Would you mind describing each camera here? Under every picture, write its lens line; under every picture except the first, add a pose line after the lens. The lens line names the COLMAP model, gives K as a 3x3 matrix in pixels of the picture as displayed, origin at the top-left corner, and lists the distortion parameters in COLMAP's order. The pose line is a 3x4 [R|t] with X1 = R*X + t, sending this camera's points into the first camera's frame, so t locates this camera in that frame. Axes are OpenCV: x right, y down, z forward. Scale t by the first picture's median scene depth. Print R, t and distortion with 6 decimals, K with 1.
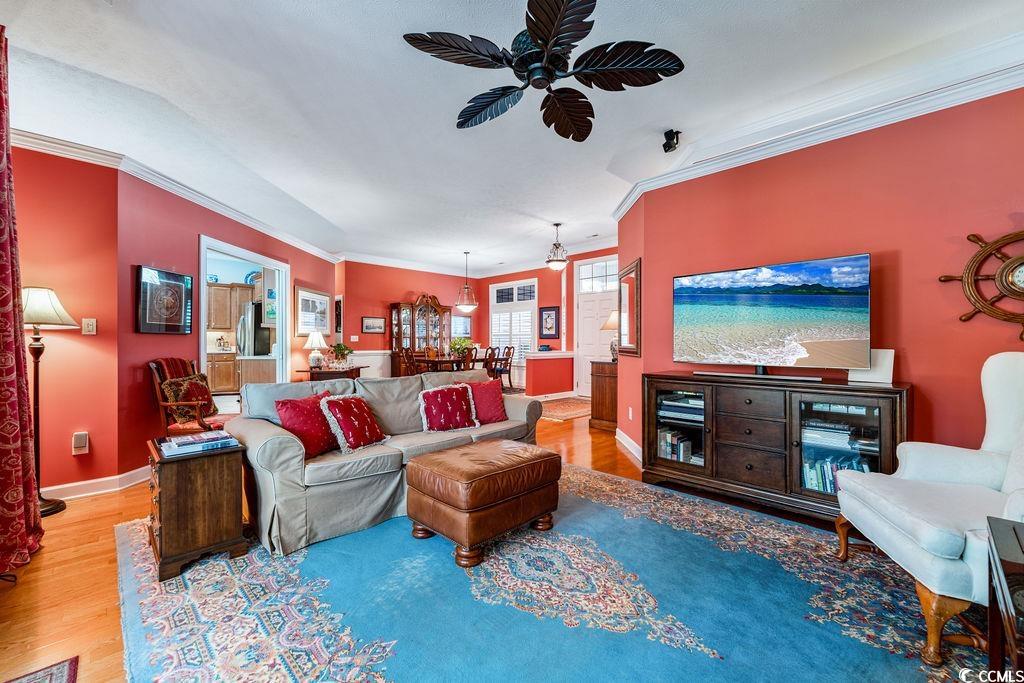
lens RADIAL K [[418.7, 0, 509.8], [0, 418.7, 341.2], [0, 0, 1]] dist [-0.000541, -0.000041]
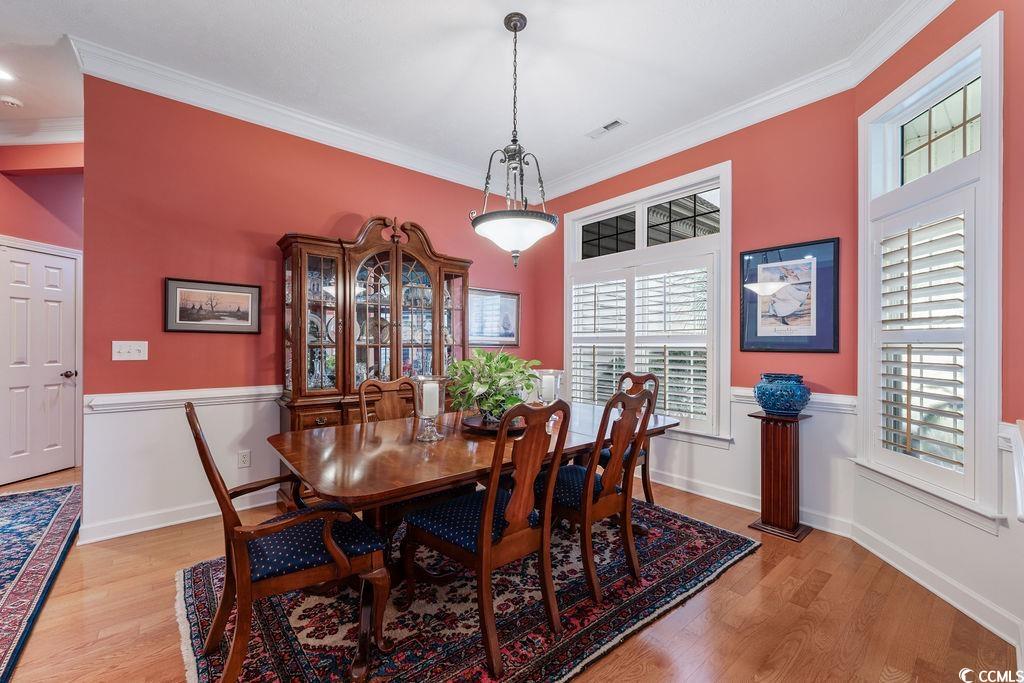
lens RADIAL K [[418.7, 0, 511.0], [0, 418.7, 344.0], [0, 0, 1]] dist [-0.000541, -0.000041]
pose [[0.996895, 0.001987, -0.078715, -0.077250], [-0.002312, 0.999989, -0.004041, -0.009403], [0.078706, 0.004211, 0.996889, 0.680888]]
